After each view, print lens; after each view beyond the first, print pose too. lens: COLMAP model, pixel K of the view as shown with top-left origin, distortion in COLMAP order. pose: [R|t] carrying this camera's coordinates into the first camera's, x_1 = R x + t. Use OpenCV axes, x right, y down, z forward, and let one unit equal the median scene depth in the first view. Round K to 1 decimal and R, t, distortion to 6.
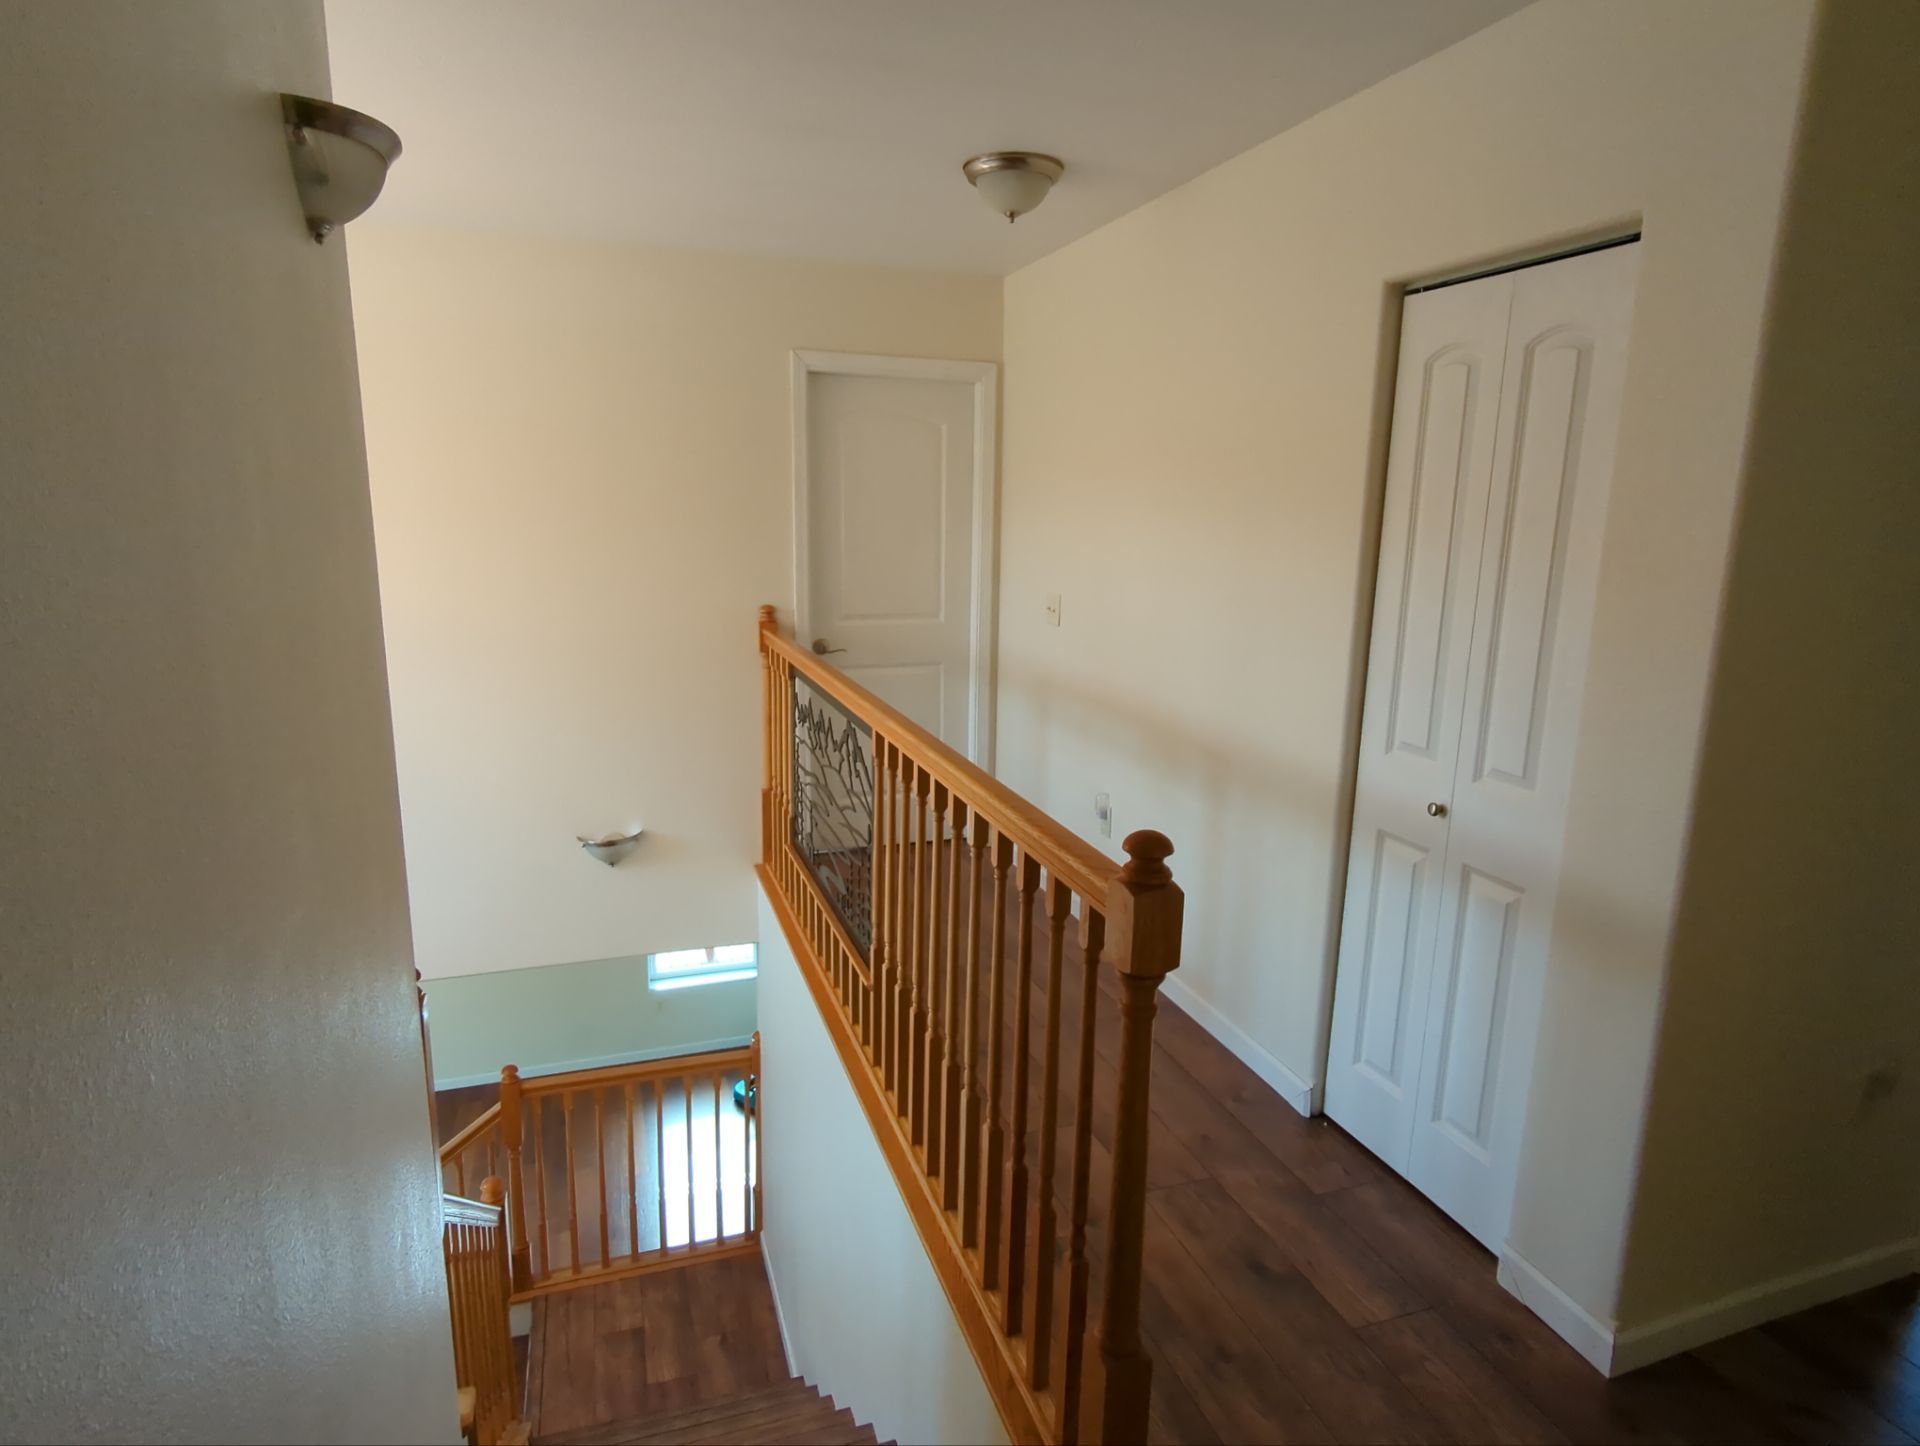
lens RADIAL K [[1066.3, 0, 963.2], [0, 1066.3, 719.8], [0, 0, 1]] dist [0.003669, -0.001189]
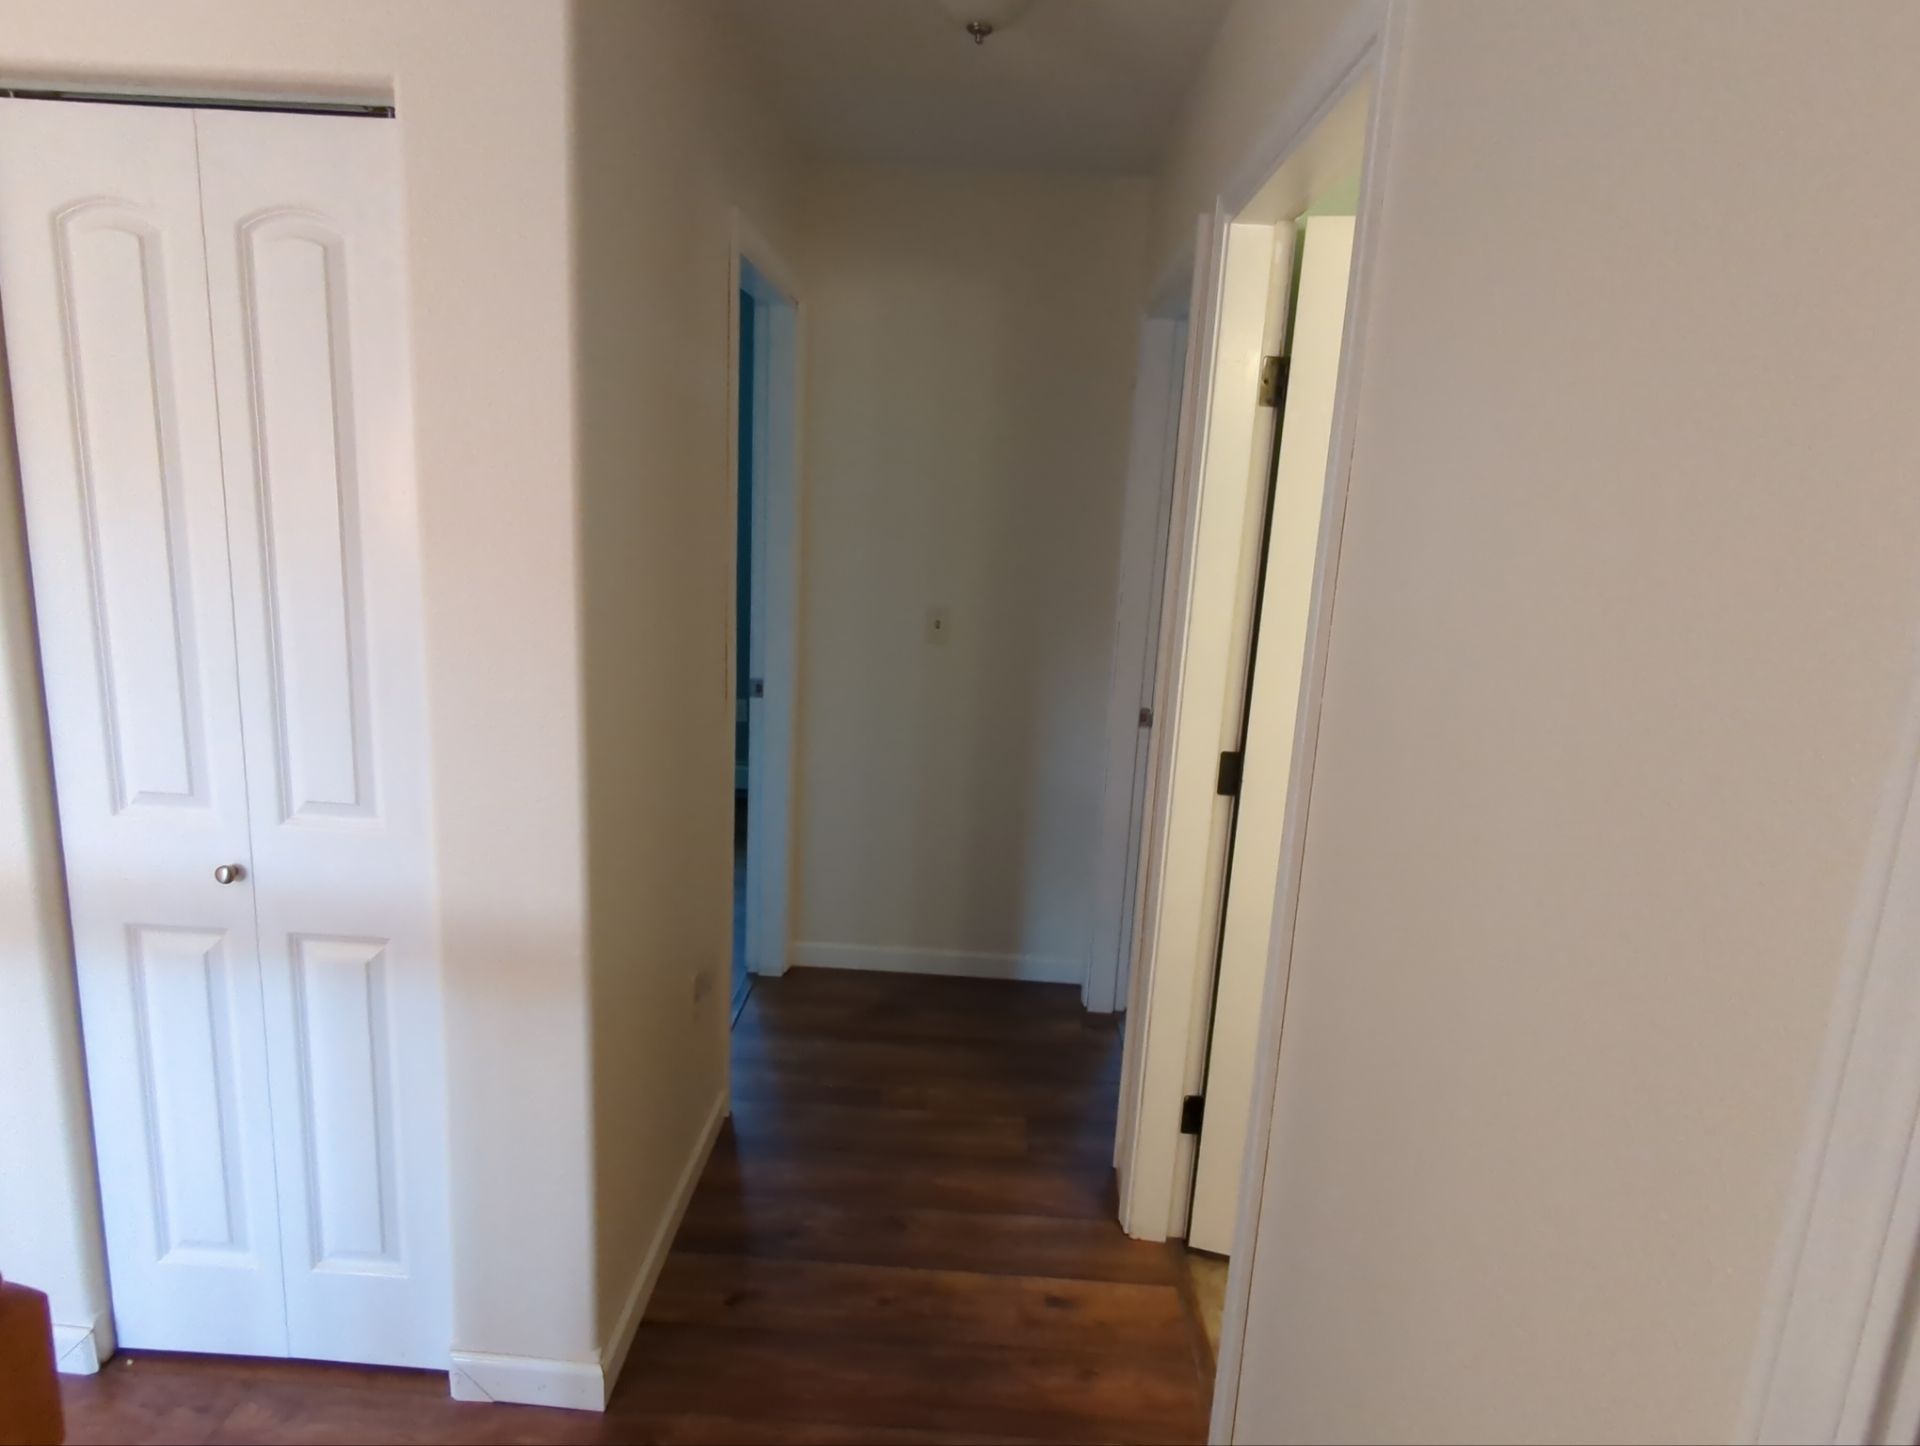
lens RADIAL K [[1066.3, 0, 959.1], [0, 1066.3, 710.6], [0, 0, 1]] dist [0.003669, -0.001189]
pose [[0.359444, -0.187608, 0.914113, -0.015128], [0.140768, 0.979274, 0.145629, -0.059061], [-0.922488, 0.076332, 0.378403, 0.272668]]
